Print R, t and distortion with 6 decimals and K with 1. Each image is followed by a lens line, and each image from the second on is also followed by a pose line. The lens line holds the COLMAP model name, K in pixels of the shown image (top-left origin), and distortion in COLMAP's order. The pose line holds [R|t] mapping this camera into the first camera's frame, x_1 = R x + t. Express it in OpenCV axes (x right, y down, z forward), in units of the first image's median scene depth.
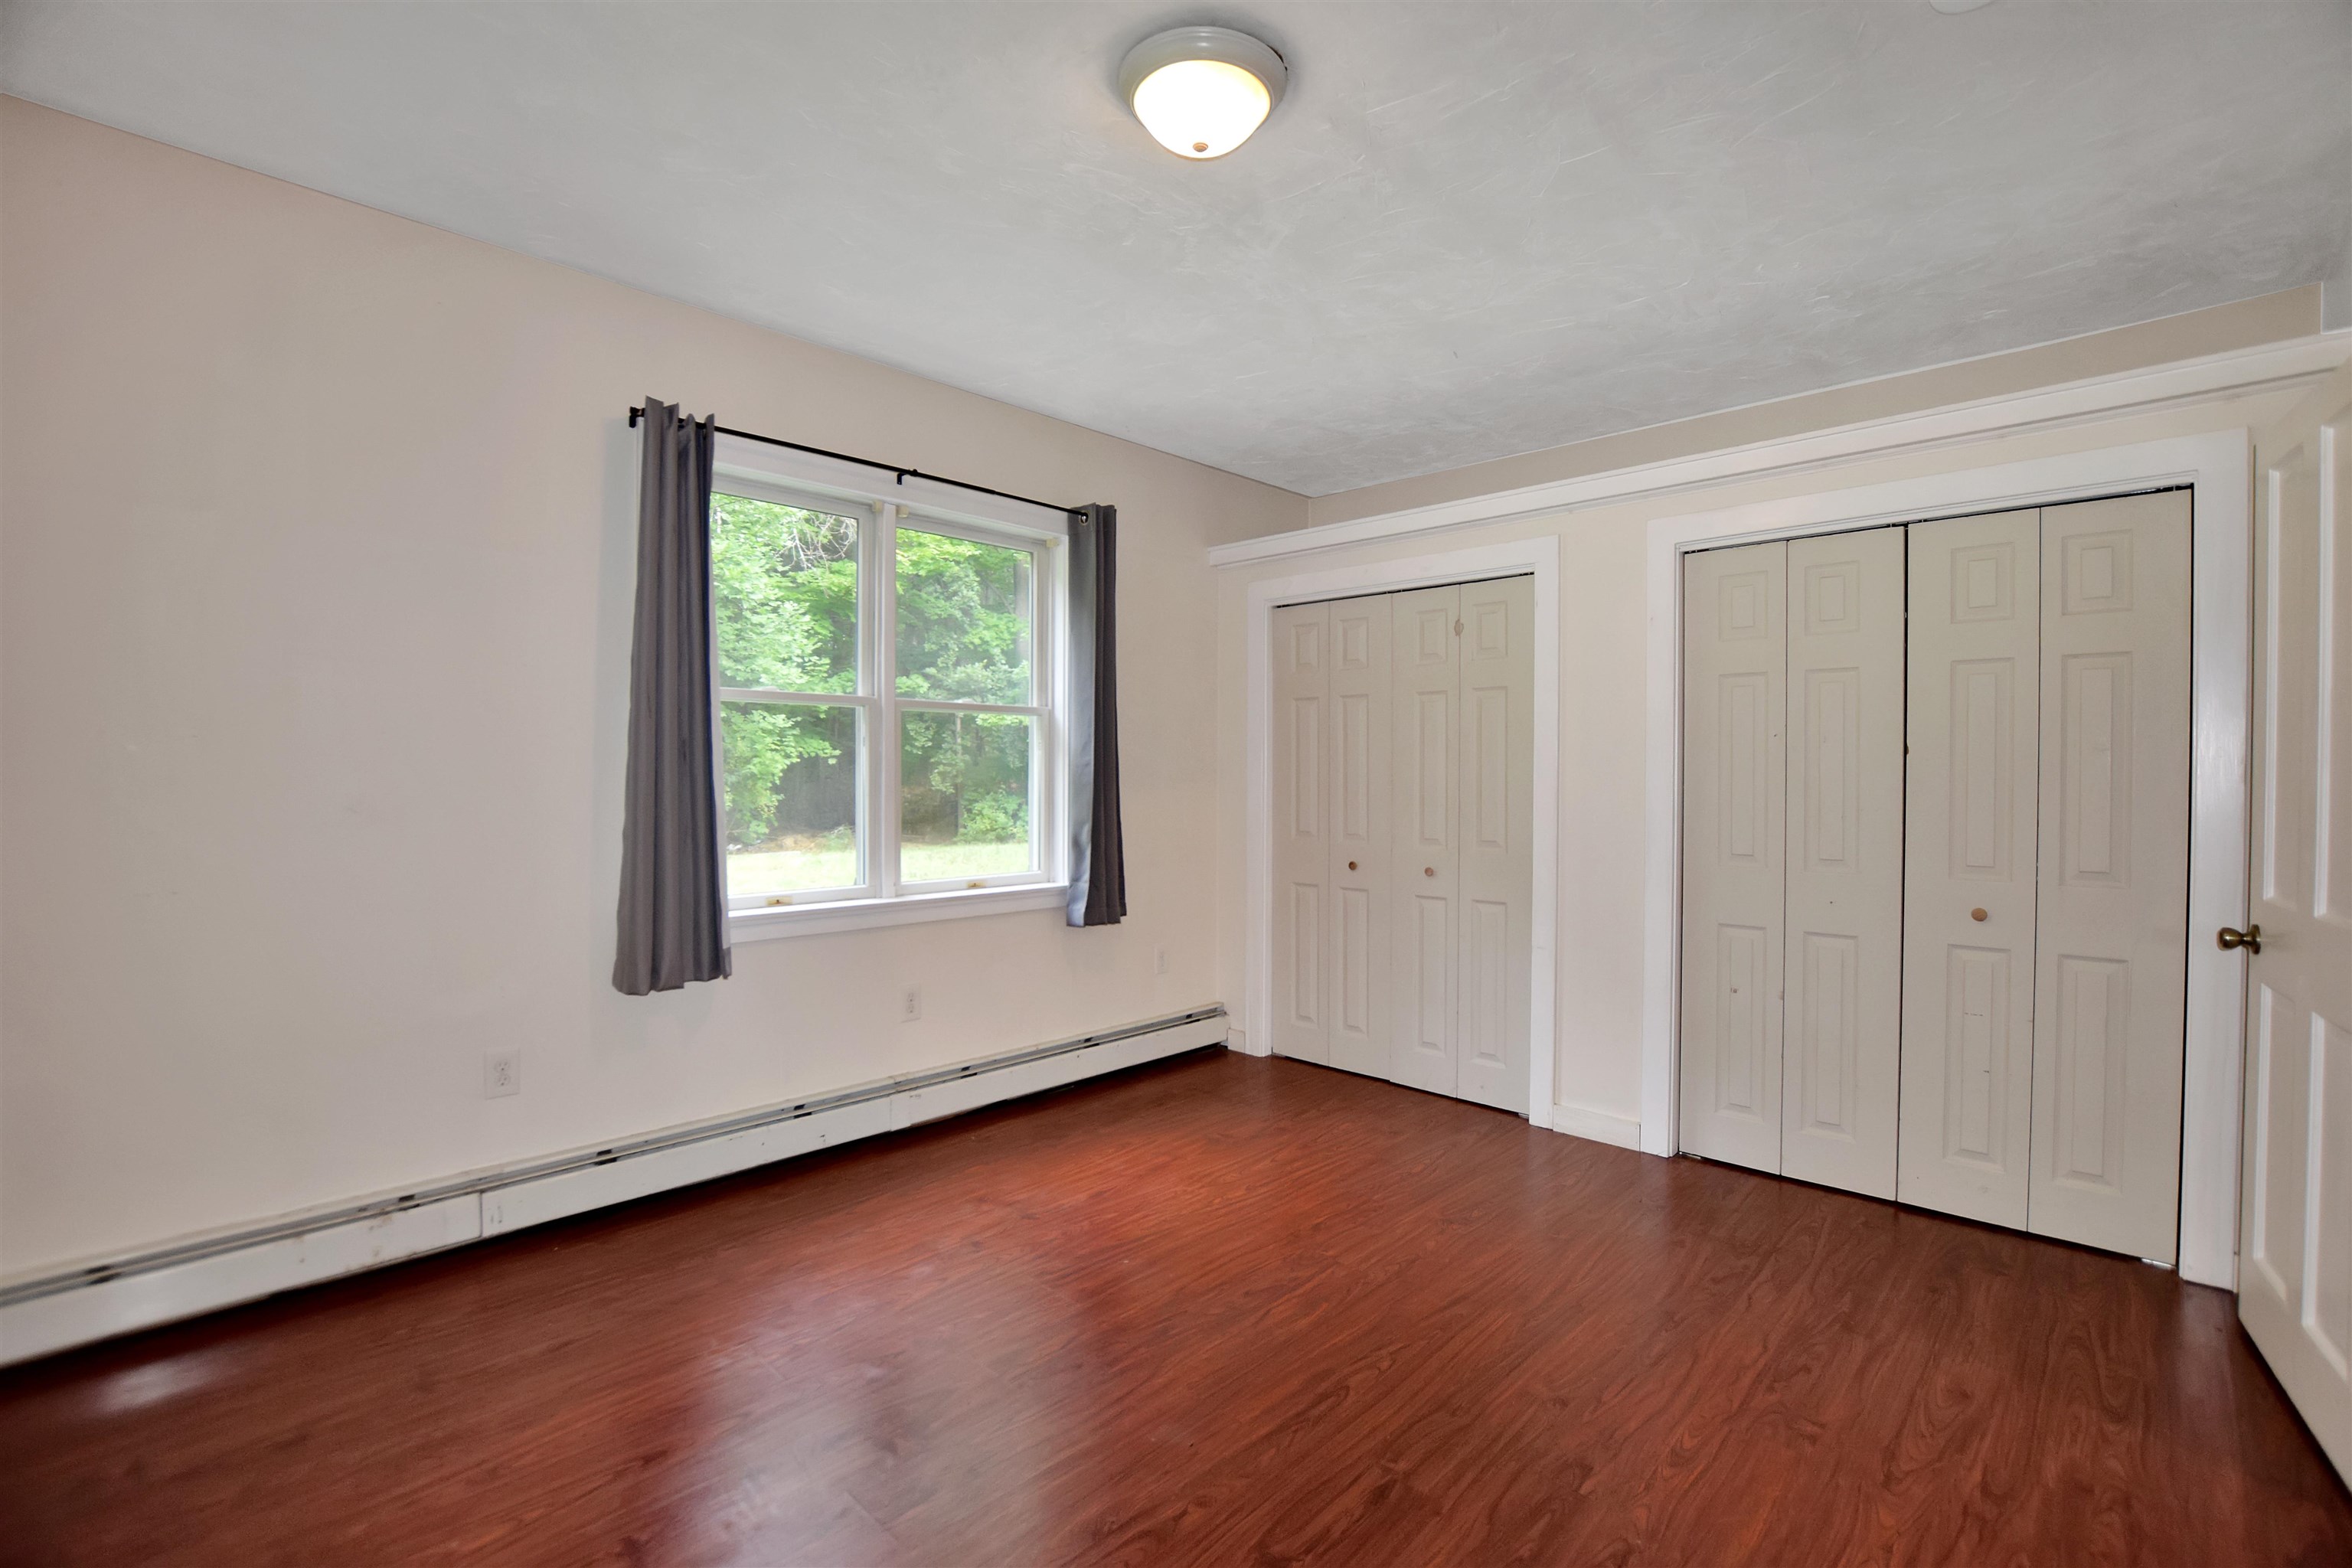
lens RADIAL K [[1034.9, 0, 1177.0], [0, 1034.9, 816.1], [0, 0, 1]] dist [-0.028460, 0.000117]
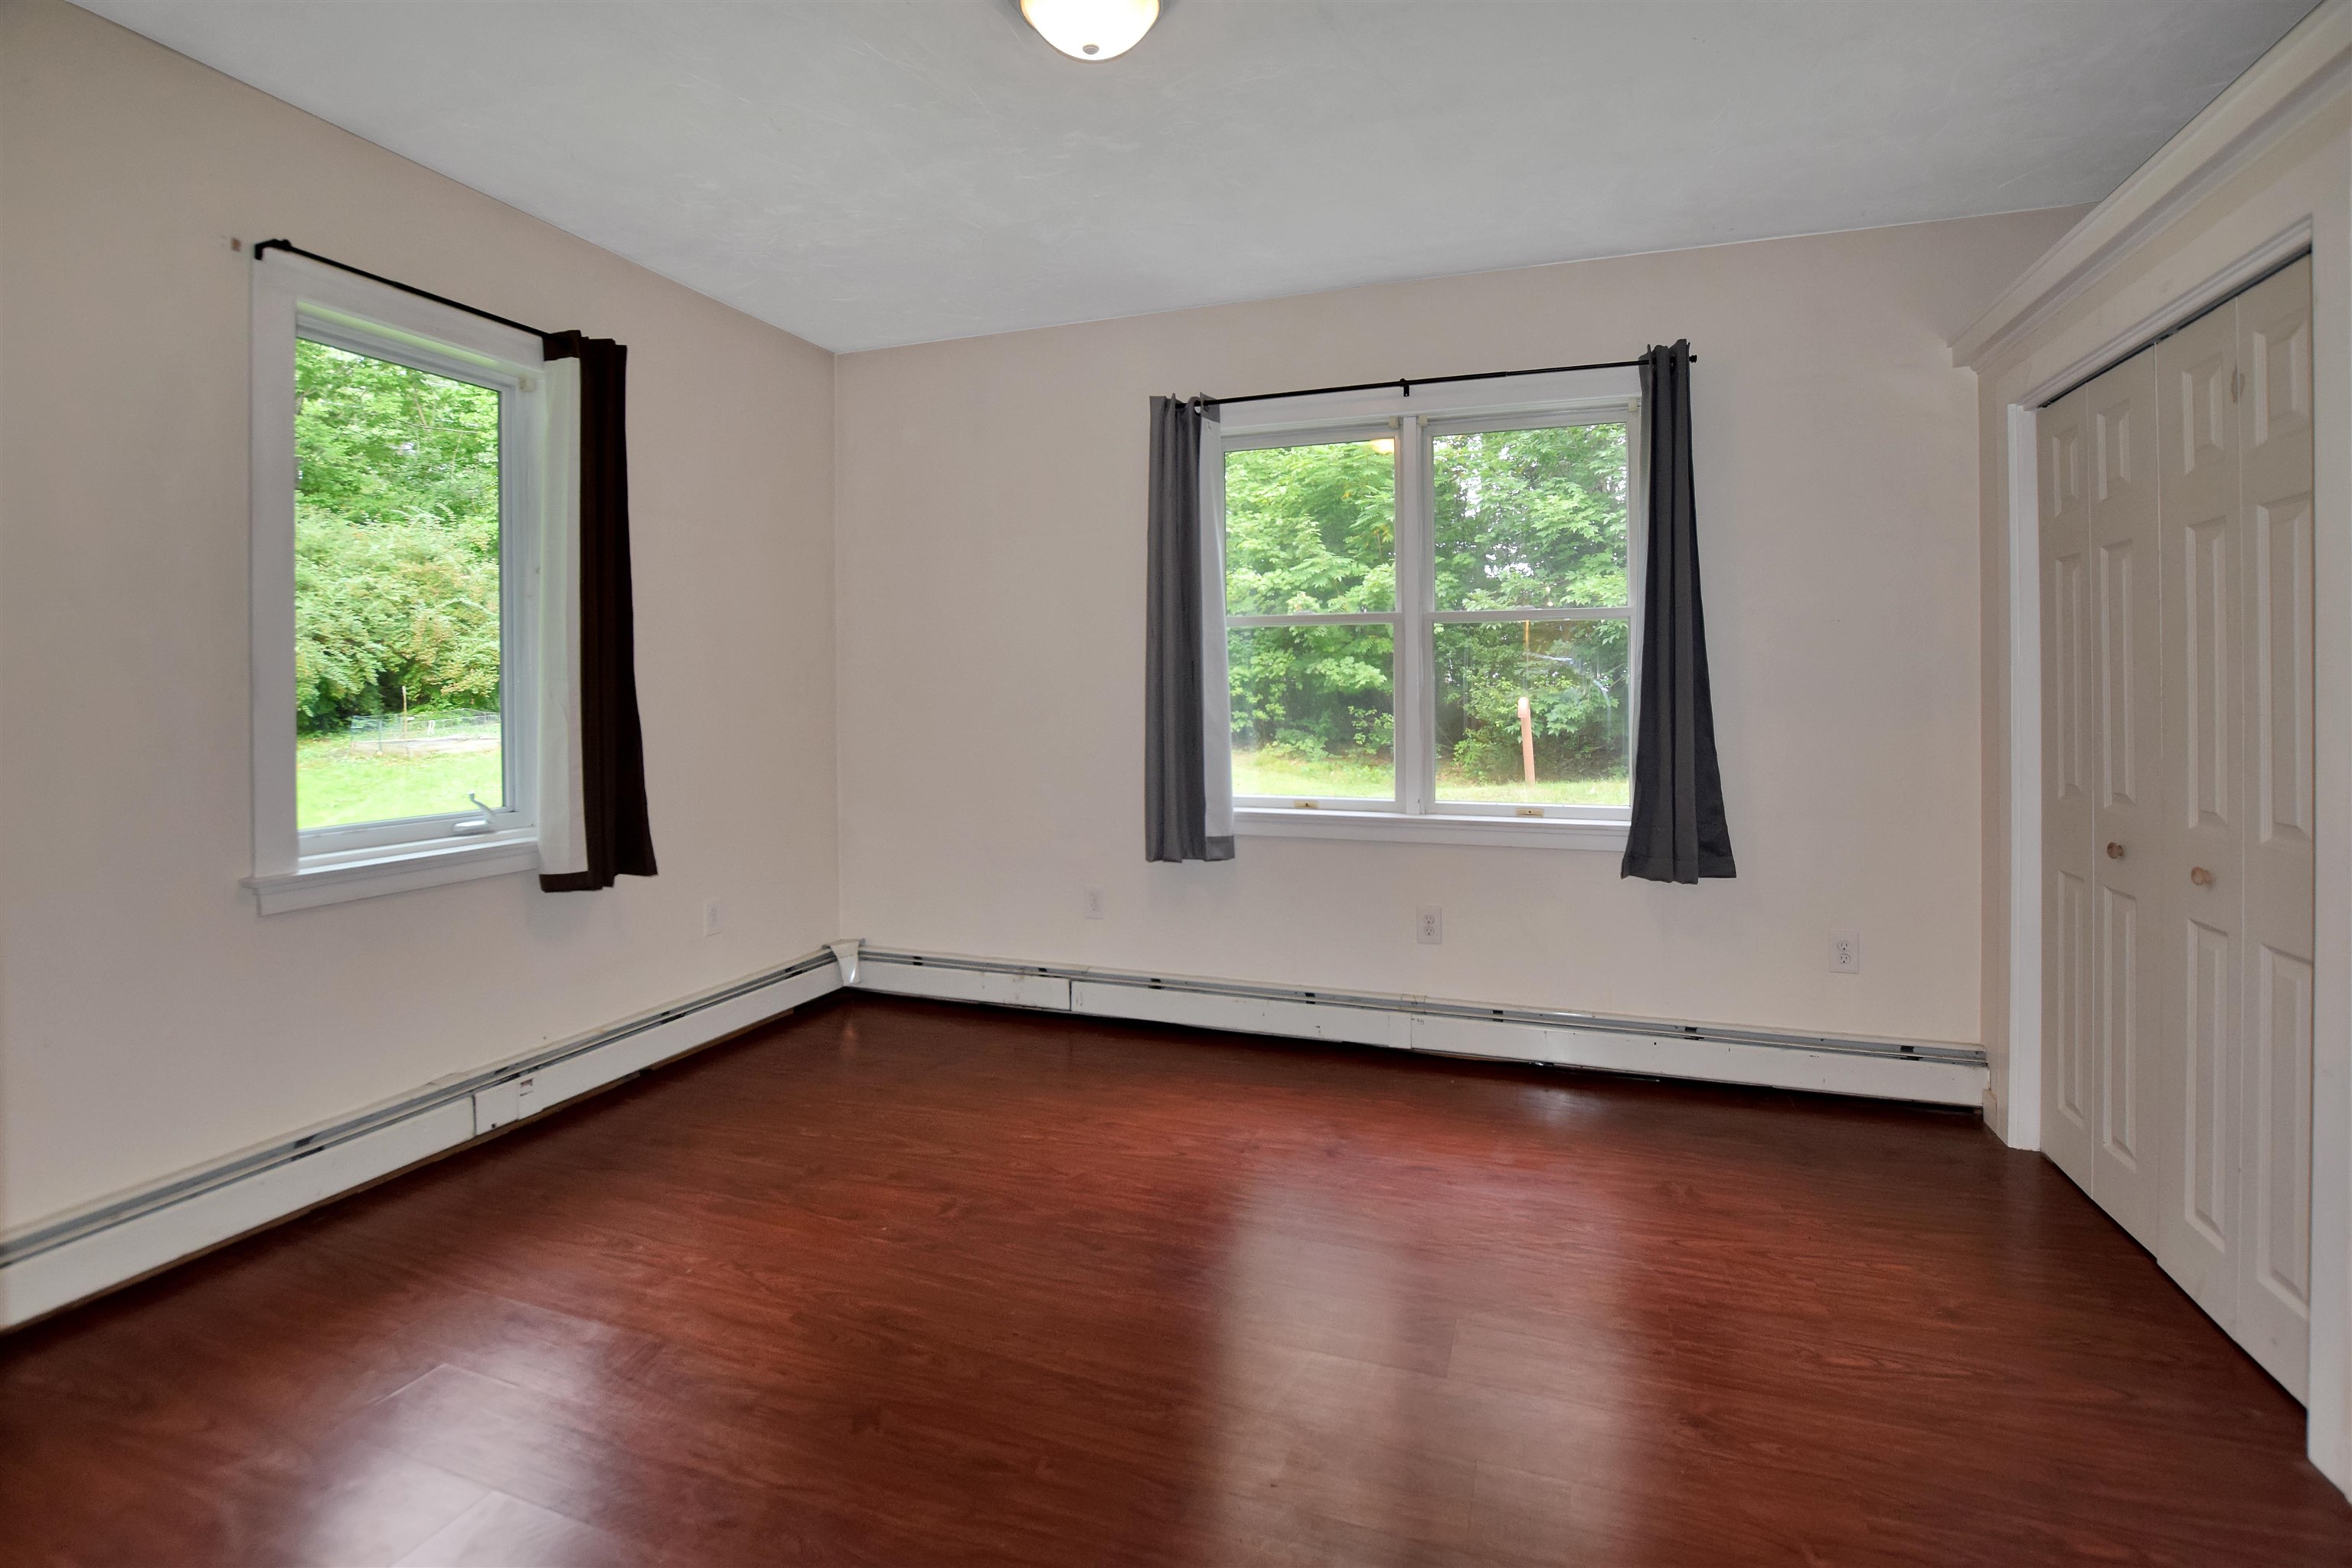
lens RADIAL K [[1070.8, 0, 1184.2], [0, 1070.8, 730.6], [0, 0, 1]] dist [-0.025623, -0.000022]
pose [[0.417196, 0.029289, -0.908344, 0.616271], [-0.032790, 0.999315, 0.017162, -0.012923], [0.908225, 0.022624, 0.417871, 0.407957]]
